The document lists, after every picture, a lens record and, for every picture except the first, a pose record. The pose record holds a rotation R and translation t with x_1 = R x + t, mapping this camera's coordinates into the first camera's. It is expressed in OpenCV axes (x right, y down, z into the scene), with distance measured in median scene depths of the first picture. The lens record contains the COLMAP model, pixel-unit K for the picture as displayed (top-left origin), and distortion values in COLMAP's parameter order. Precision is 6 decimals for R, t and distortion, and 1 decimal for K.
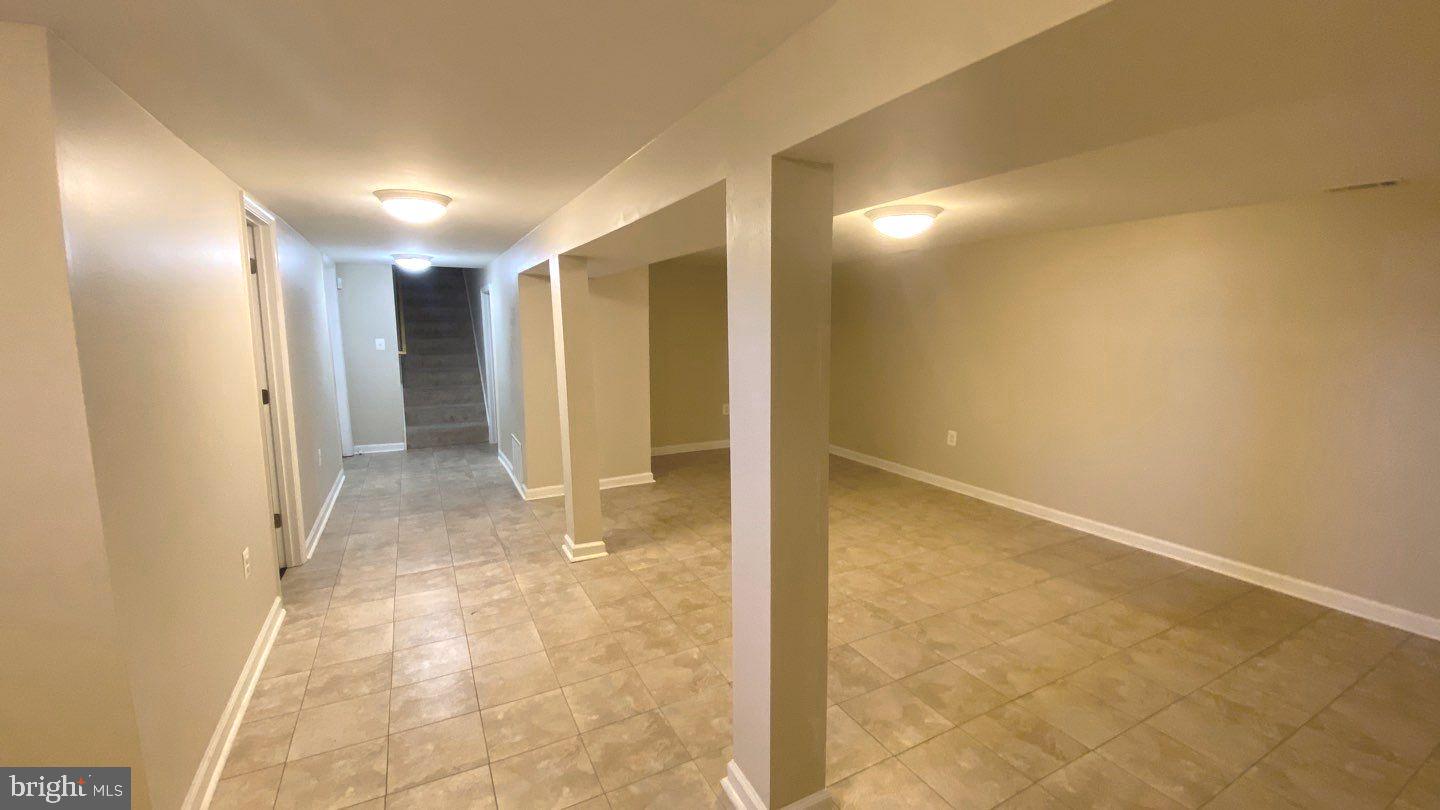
lens RADIAL K [[583.6, 0, 720.0], [0, 583.6, 405.0], [0, 0, 1]] dist [0.038105, -0.028733]
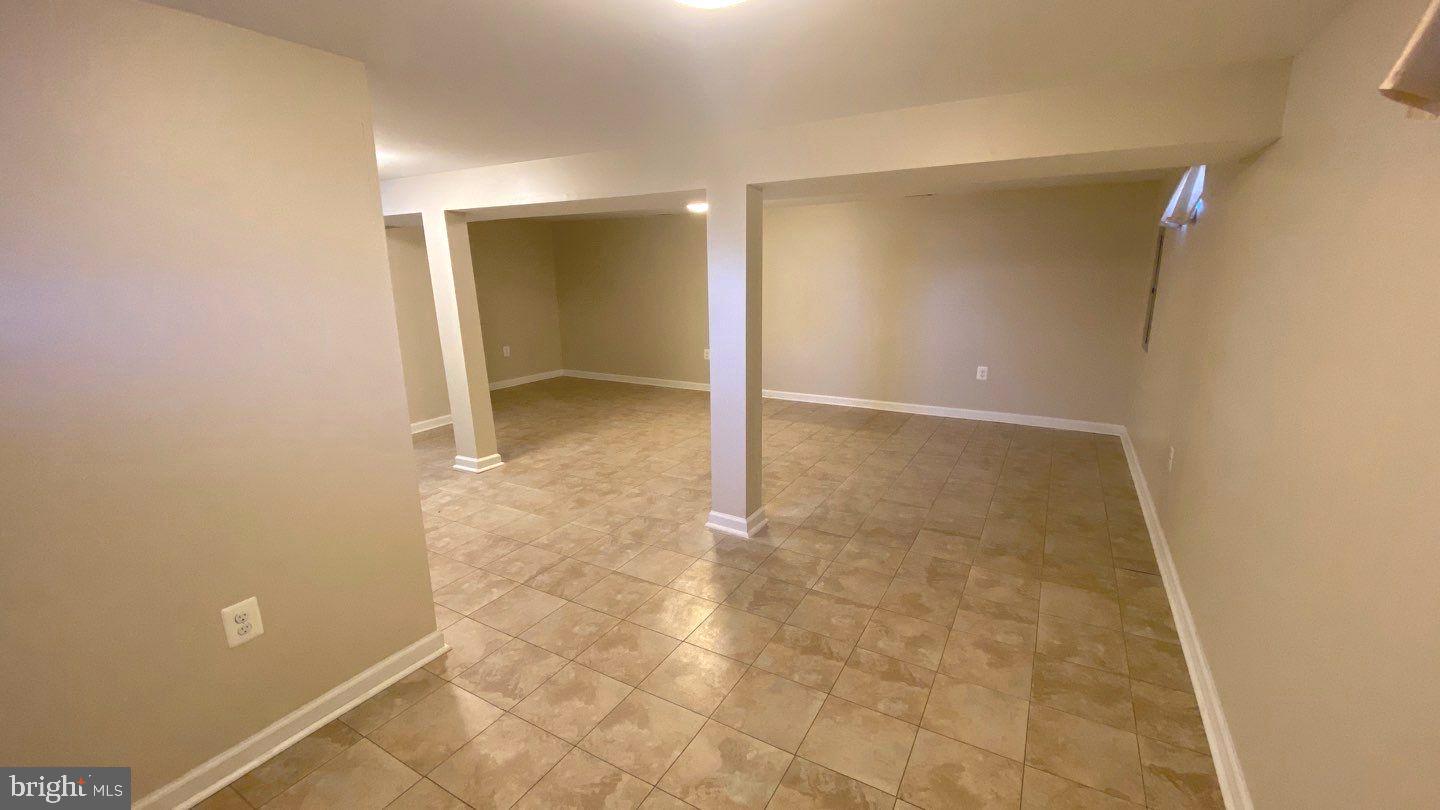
lens RADIAL K [[579.8, 0, 720.0], [0, 579.8, 405.0], [0, 0, 1]] dist [0.052305, 0.000002]
pose [[0.845603, -0.128301, 0.518165, -0.481827], [0.085477, 0.990705, 0.105812, 0.049795], [-0.526925, -0.045184, 0.848710, -0.300973]]
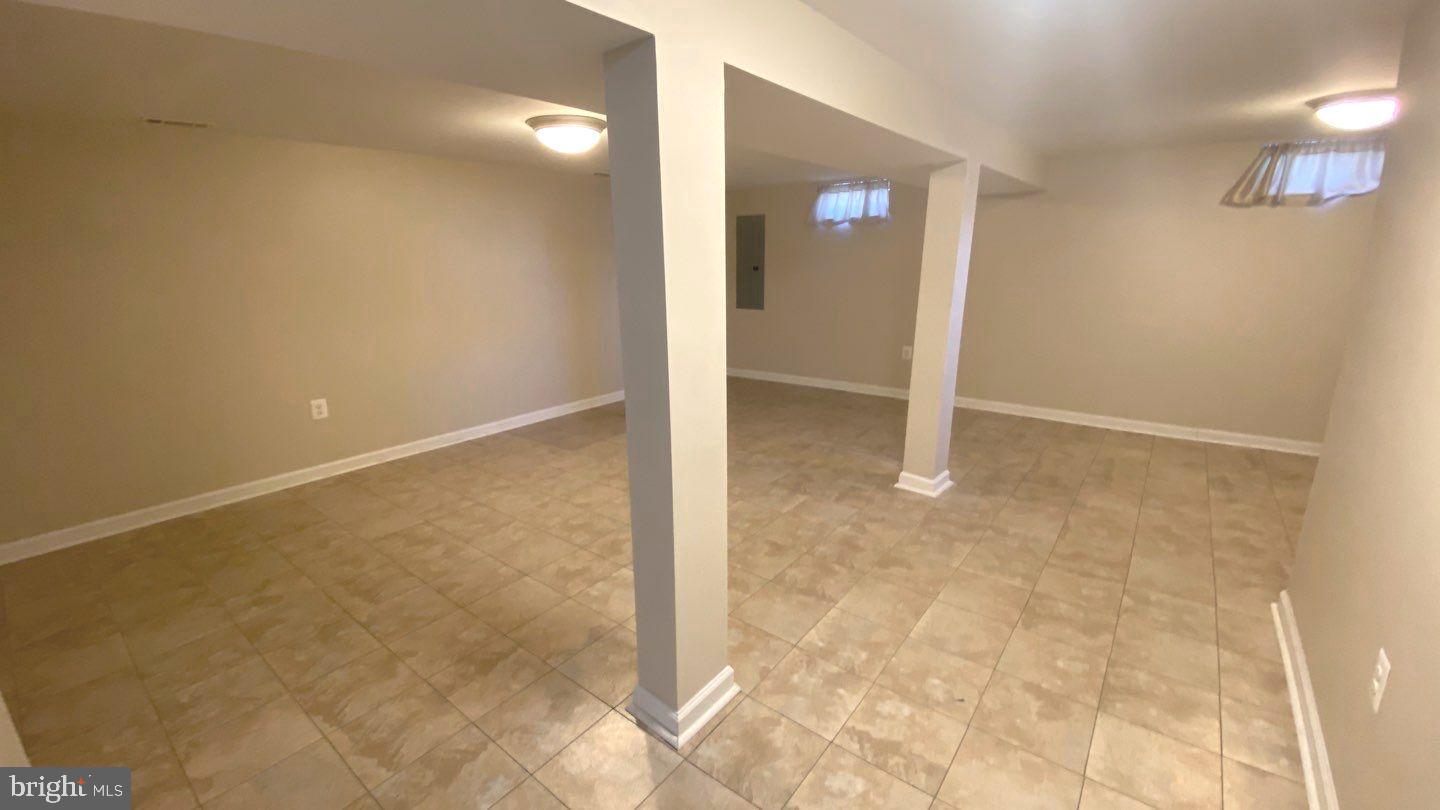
lens RADIAL K [[583.6, 0, 720.0], [0, 583.6, 405.0], [0, 0, 1]] dist [0.038105, -0.028733]
pose [[-0.412850, -0.220247, 0.883768, -0.729364], [0.142284, 0.942813, 0.301429, -0.156532], [-0.899617, 0.250191, -0.357903, 1.255305]]
